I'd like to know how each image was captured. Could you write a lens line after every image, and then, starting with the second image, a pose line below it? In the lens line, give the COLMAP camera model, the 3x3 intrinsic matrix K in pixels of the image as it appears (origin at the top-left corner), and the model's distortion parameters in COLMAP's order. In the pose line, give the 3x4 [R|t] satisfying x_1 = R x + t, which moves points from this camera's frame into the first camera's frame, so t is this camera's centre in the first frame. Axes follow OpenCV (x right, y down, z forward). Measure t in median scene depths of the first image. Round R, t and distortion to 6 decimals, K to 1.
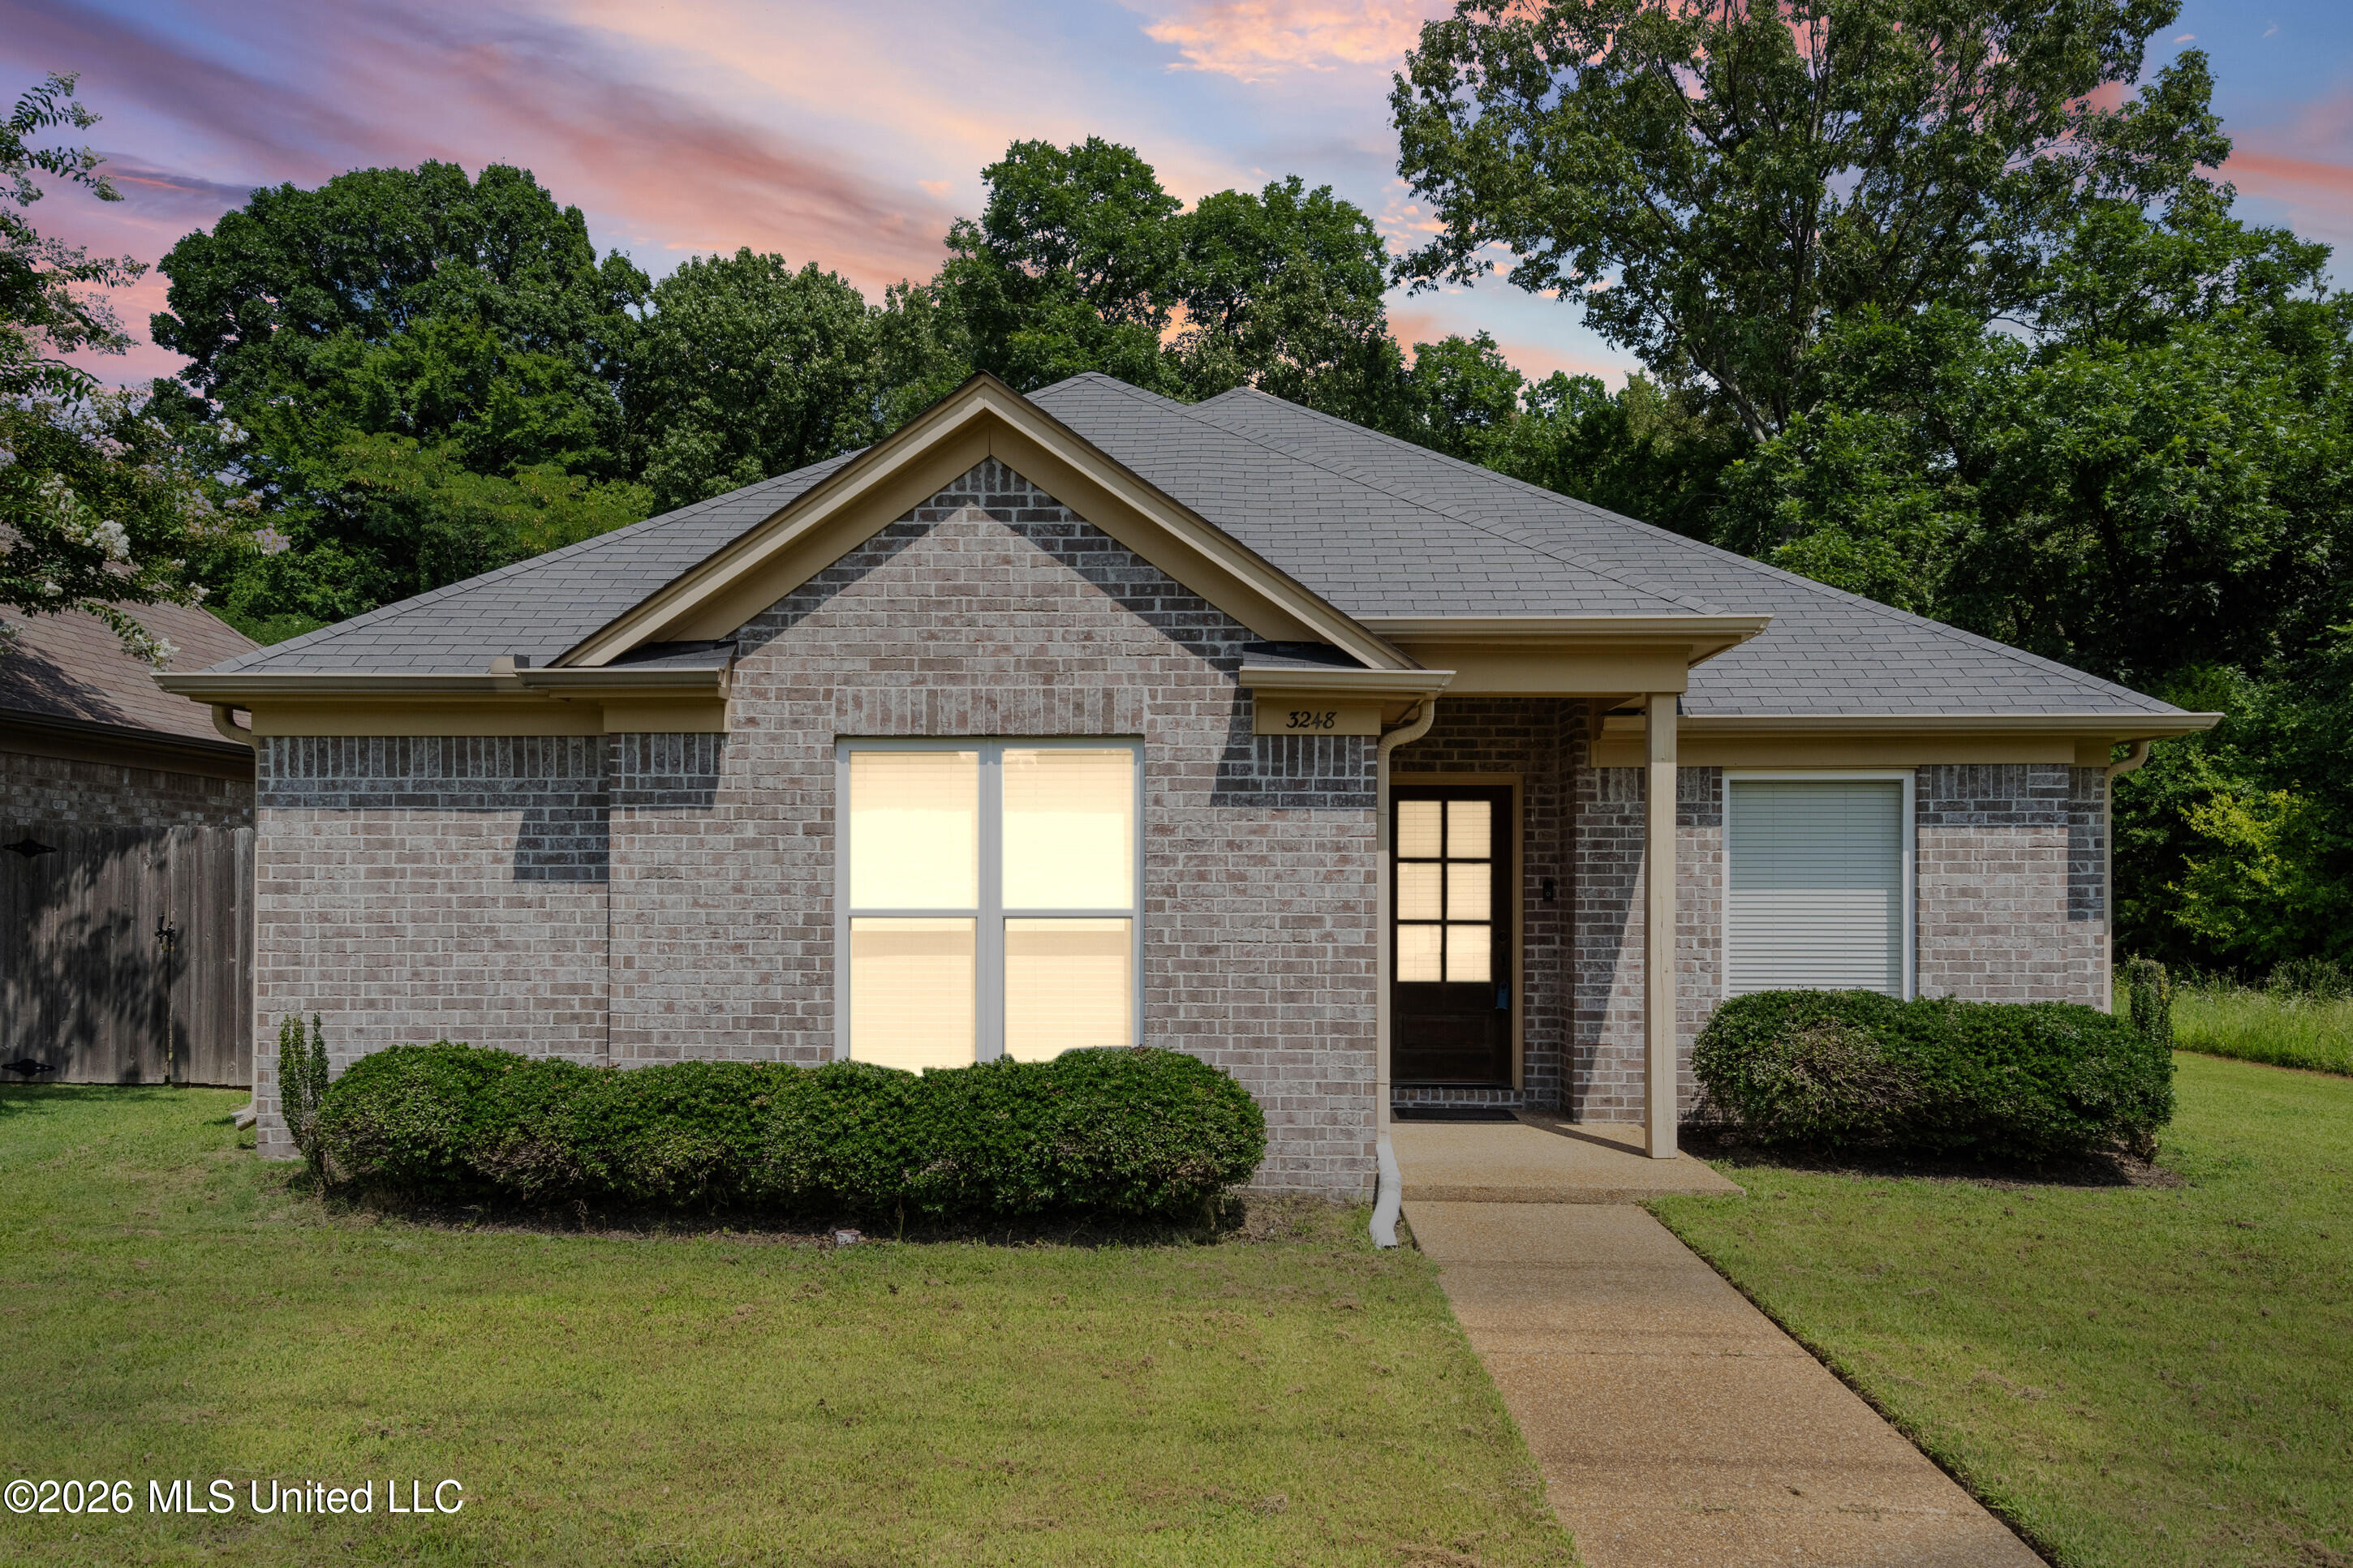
lens RADIAL K [[1649.2, 0, 1176.3], [0, 1649.2, 788.3], [0, 0, 1]] dist [0.007555, -0.002757]
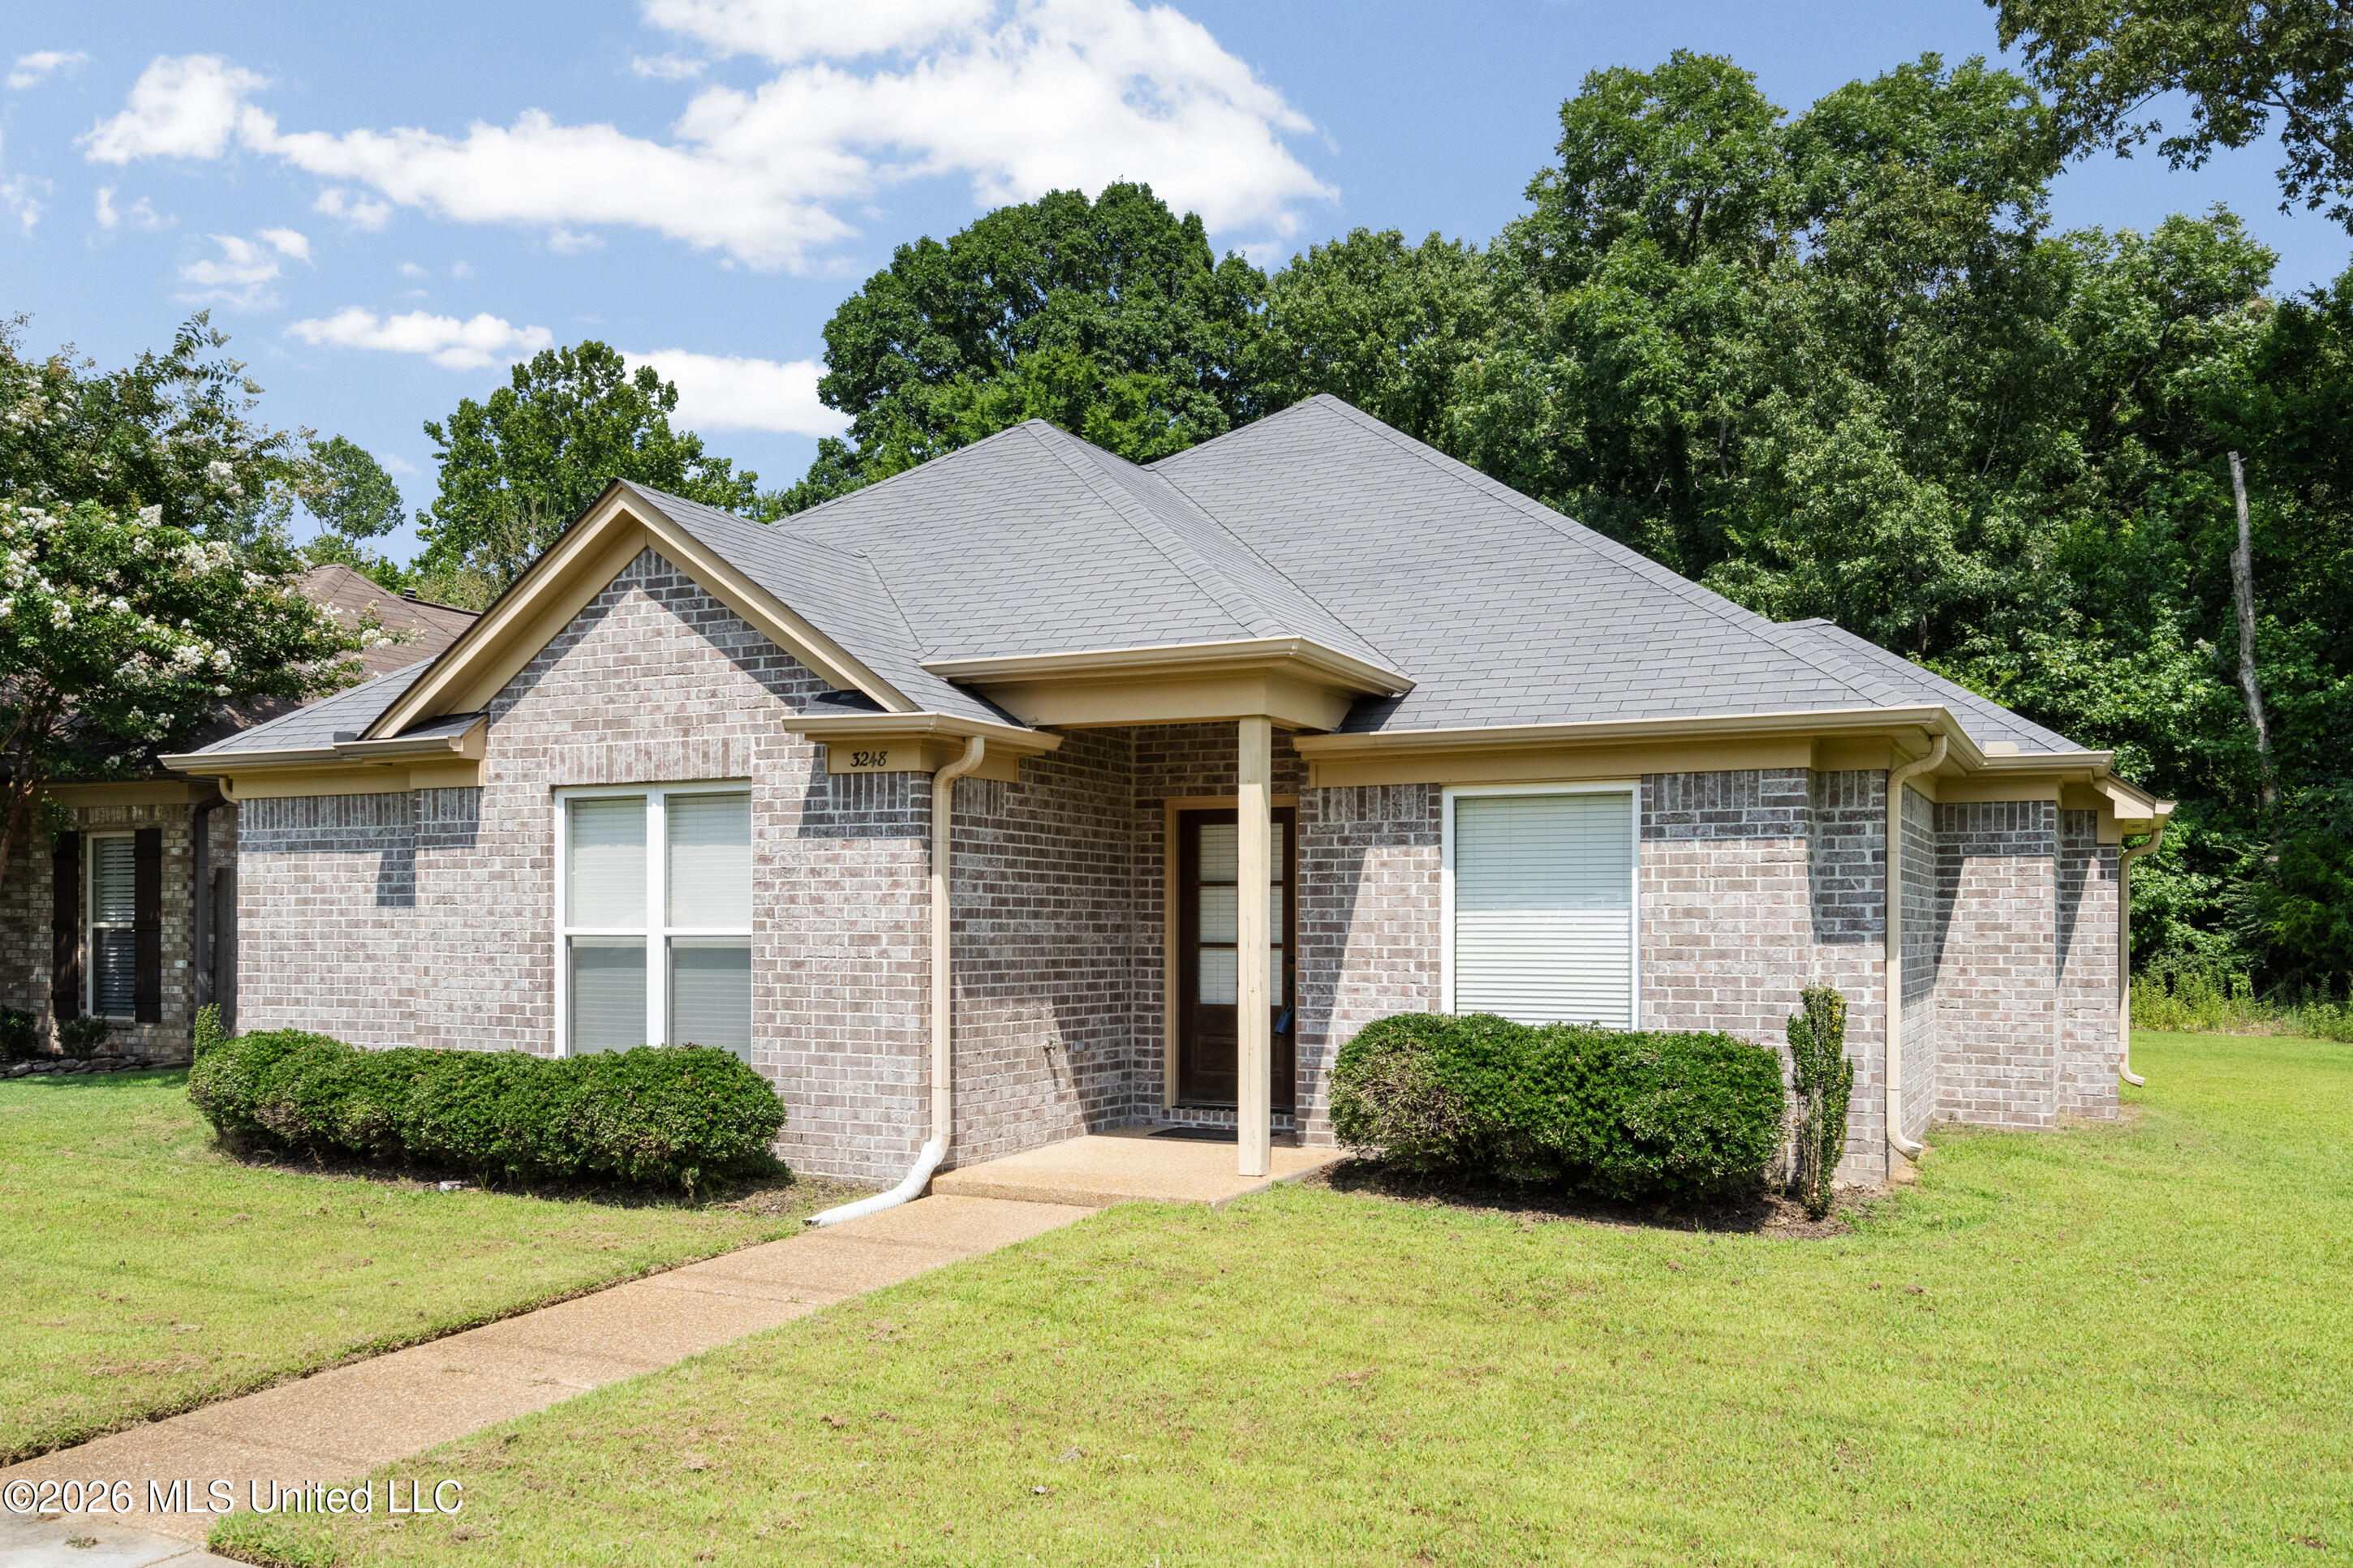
lens RADIAL K [[1887.1, 0, 1177.9], [0, 1887.1, 788.8], [0, 0, 1]] dist [0.001512, -0.011506]
pose [[0.911989, -0.030638, -0.409068, 0.647783], [0.026704, 0.999526, -0.015328, 0.003135], [0.409344, 0.003055, 0.912375, -0.065773]]
